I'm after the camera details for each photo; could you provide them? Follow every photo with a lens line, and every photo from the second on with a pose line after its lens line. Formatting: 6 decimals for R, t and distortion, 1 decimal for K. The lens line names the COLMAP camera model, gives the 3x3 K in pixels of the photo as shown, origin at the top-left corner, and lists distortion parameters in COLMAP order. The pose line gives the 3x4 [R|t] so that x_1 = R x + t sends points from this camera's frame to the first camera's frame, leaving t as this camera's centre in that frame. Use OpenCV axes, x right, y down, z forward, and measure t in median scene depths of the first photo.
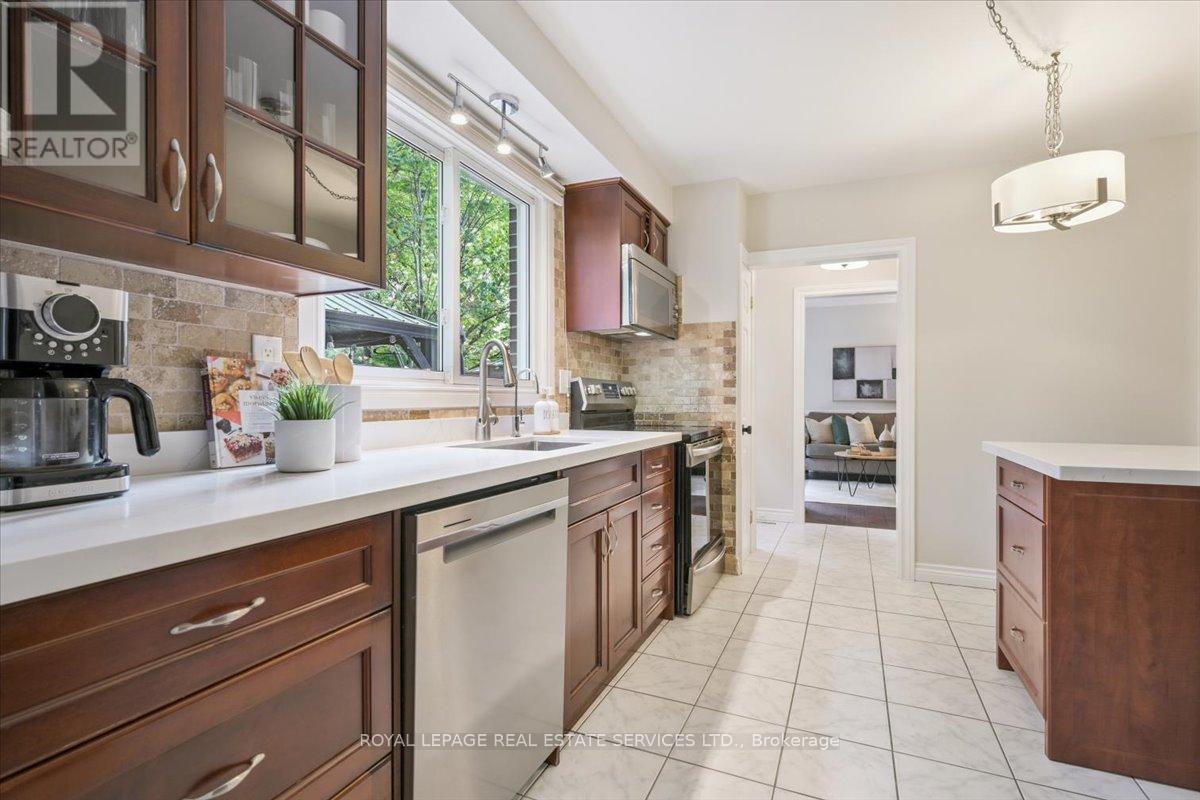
lens RADIAL K [[550.5, 0, 609.6], [0, 550.5, 404.4], [0, 0, 1]] dist [0.000018, 0.000052]
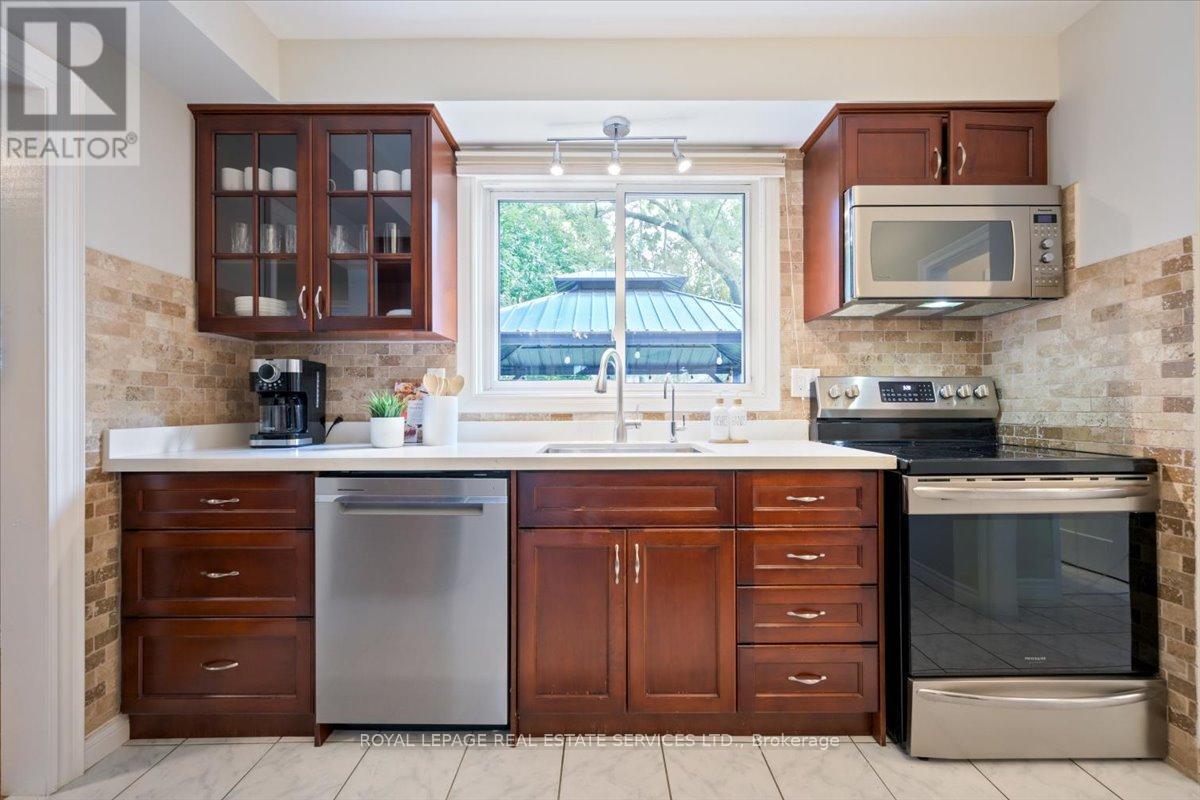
lens RADIAL K [[473.0, 0, 600.1], [0, 473.0, 403.4], [0, 0, 1]] dist [0.000032, 0.000999]
pose [[0.400012, -0.003278, -0.916504, 0.395973], [-0.004598, 0.999974, -0.005583, -0.003879], [0.916498, 0.006447, 0.399986, 0.379153]]
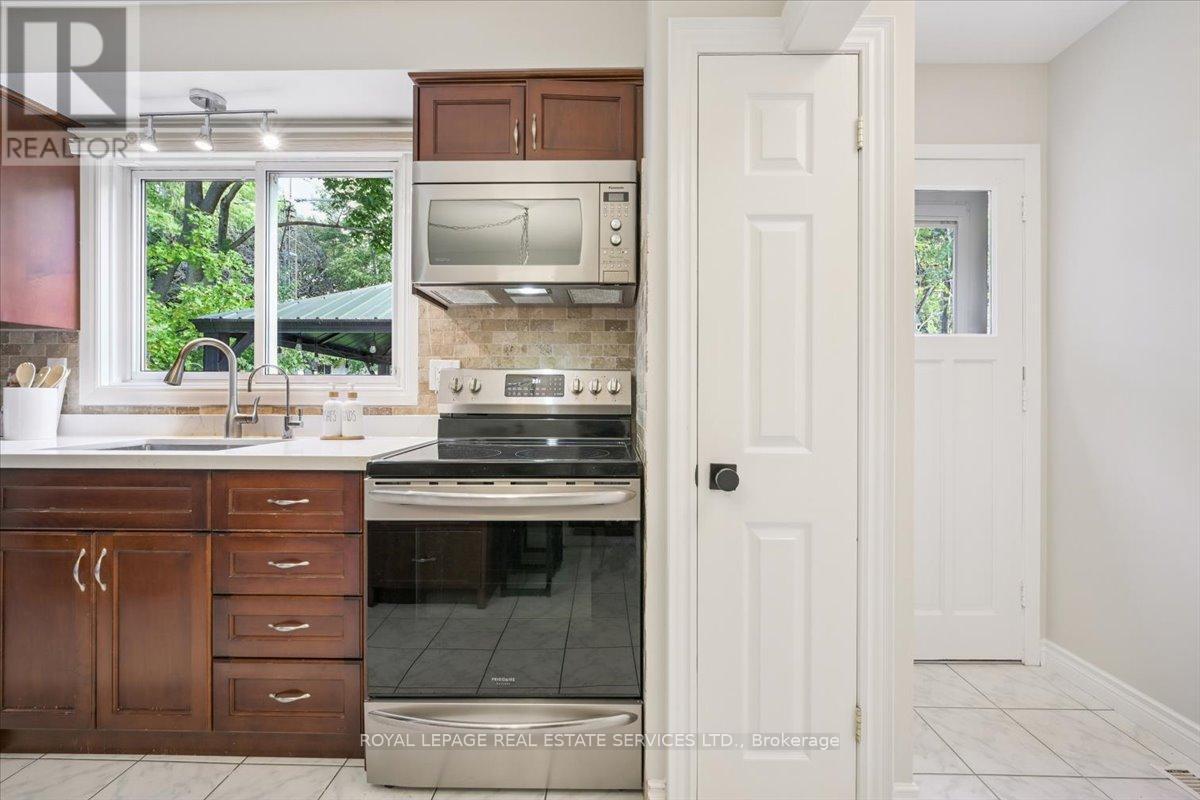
lens RADIAL K [[499.8, 0, 595.7], [0, 499.8, 395.4], [0, 0, 1]] dist [-0.004063, 0.000068]
pose [[0.380904, 0.000481, -0.924615, 0.567113], [-0.010687, 0.999935, -0.003882, -0.010857], [0.924553, 0.011360, 0.380884, 0.818074]]
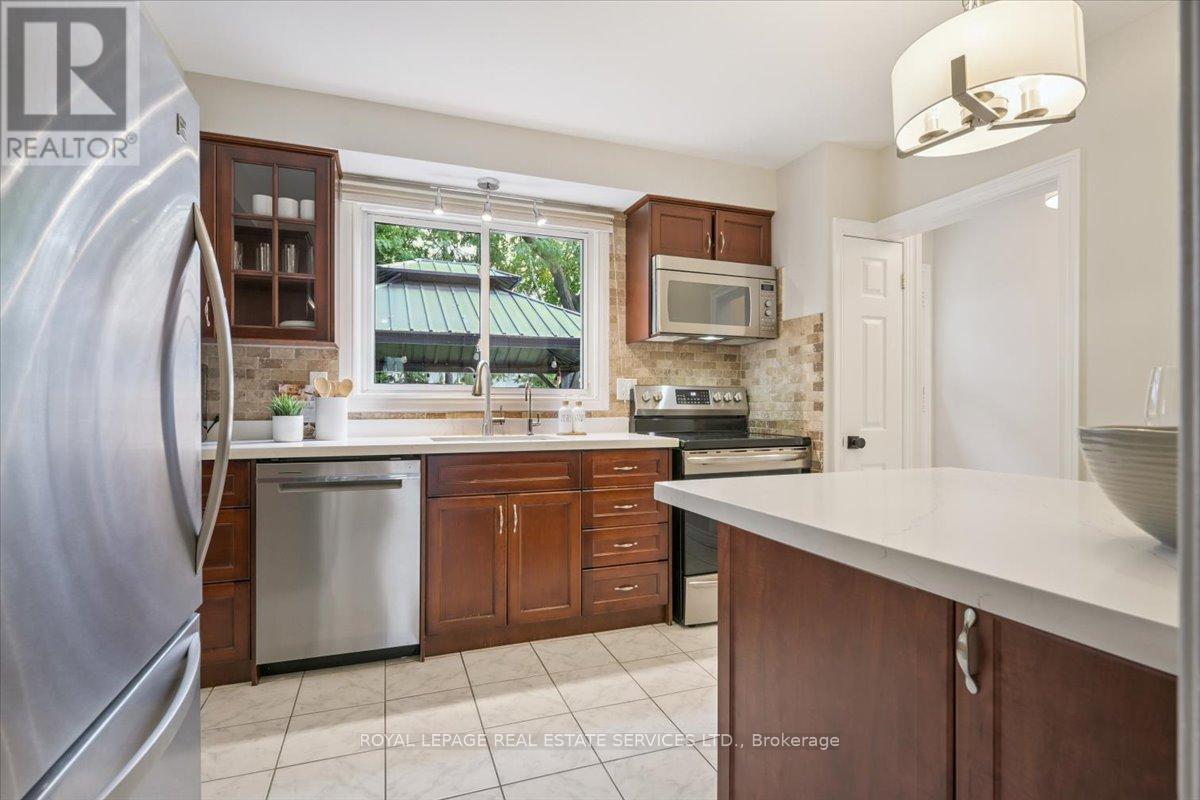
lens RADIAL K [[579.7, 0, 598.7], [0, 579.7, 406.7], [0, 0, 1]] dist [-0.002471, -0.000038]
pose [[0.692711, 0.002119, -0.721212, 0.630161], [-0.006453, 0.999974, -0.003260, -0.001799], [0.721186, 0.006912, 0.692707, 0.138690]]
